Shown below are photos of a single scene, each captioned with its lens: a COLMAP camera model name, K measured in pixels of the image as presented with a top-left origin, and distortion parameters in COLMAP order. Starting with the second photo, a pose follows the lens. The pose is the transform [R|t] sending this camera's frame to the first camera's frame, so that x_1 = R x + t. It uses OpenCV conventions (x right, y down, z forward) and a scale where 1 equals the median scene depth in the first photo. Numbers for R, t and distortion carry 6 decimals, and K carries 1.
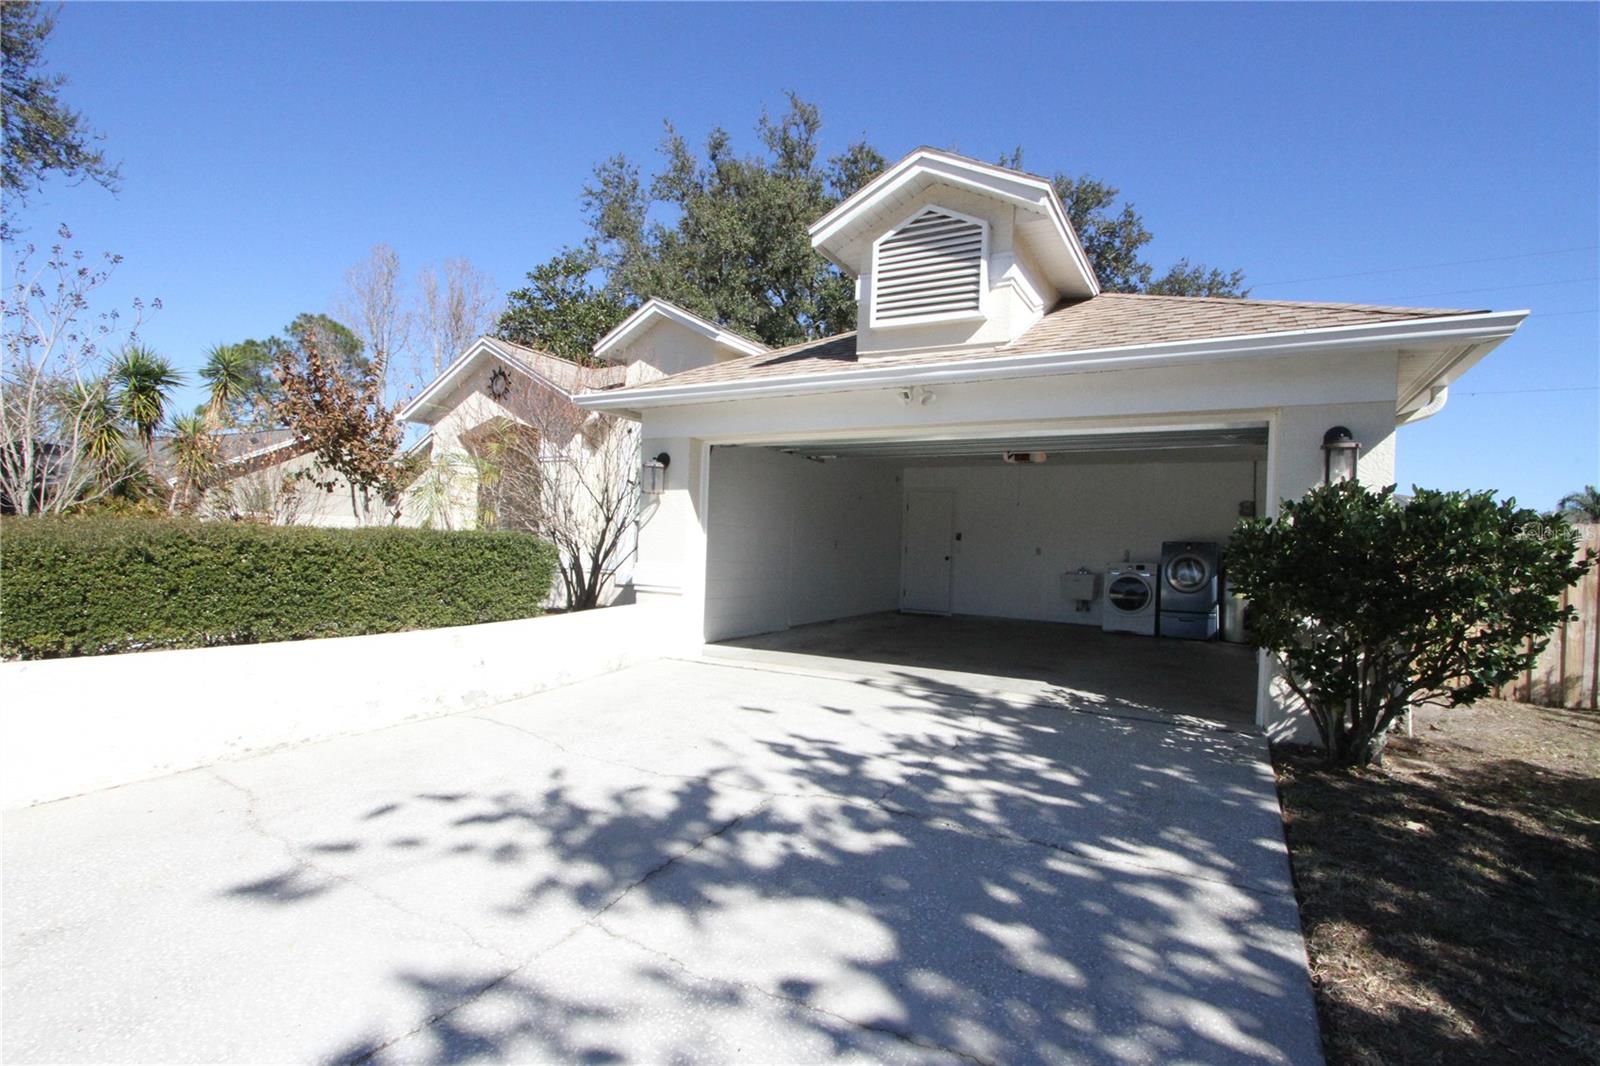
lens RADIAL K [[739.9, 0, 823.5], [0, 739.9, 543.1], [0, 0, 1]] dist [-0.014802, 0.000931]
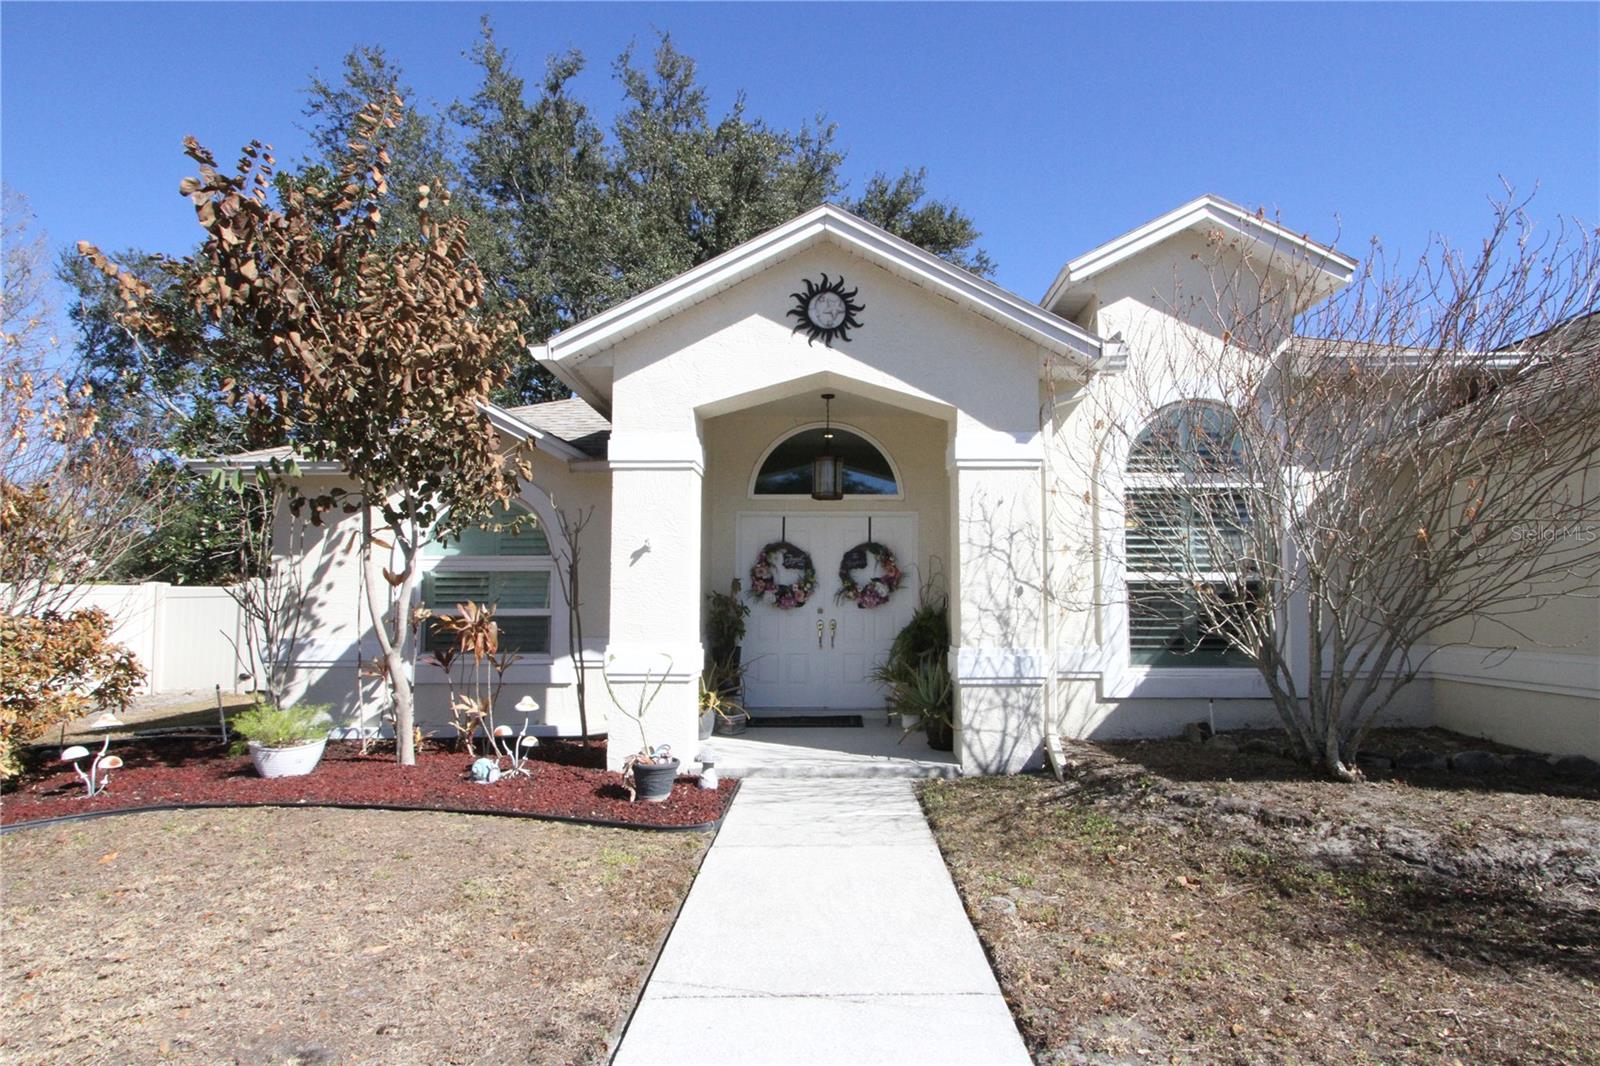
lens RADIAL K [[763.1, 0, 807.4], [0, 763.1, 549.5], [0, 0, 1]] dist [-0.016352, 0.000394]
pose [[0.877346, -0.001317, 0.479857, -1.417816], [0.028942, 0.998321, -0.050176, -0.059766], [-0.478985, 0.057910, 0.875911, 1.157848]]
